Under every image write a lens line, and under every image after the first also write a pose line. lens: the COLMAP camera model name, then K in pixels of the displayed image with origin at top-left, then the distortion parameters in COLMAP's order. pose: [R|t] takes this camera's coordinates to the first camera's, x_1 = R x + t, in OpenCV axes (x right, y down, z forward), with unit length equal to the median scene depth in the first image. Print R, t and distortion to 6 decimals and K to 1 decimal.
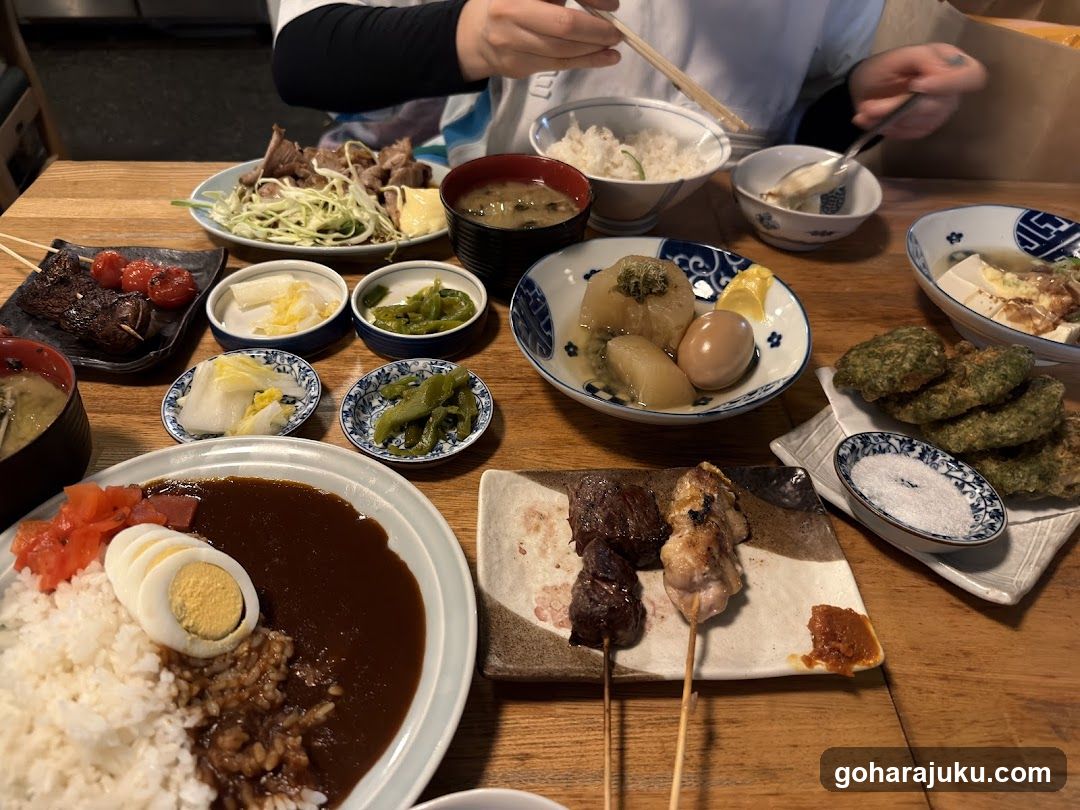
lens RADIAL K [[803.8, 0, 543.0], [0, 803.8, 405.9], [0, 0, 1]] dist [-0.032828, -0.005189]
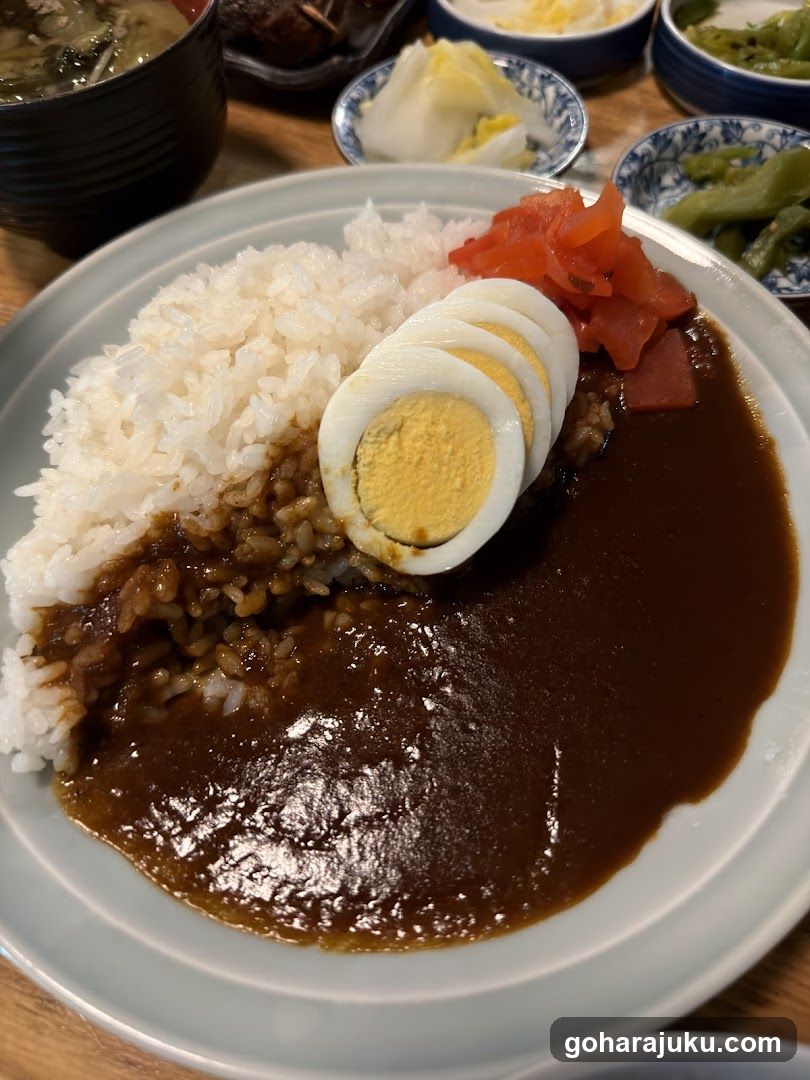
lens RADIAL K [[803.8, 0, 403.5], [0, 803.8, 541.1], [0, 0, 1]] dist [-0.032828, -0.005189]
pose [[0.914917, 0.323175, -0.241835, -0.158408], [-0.232237, 0.911497, 0.339470, 0.082911], [0.330141, -0.254424, 0.908997, 0.339903]]
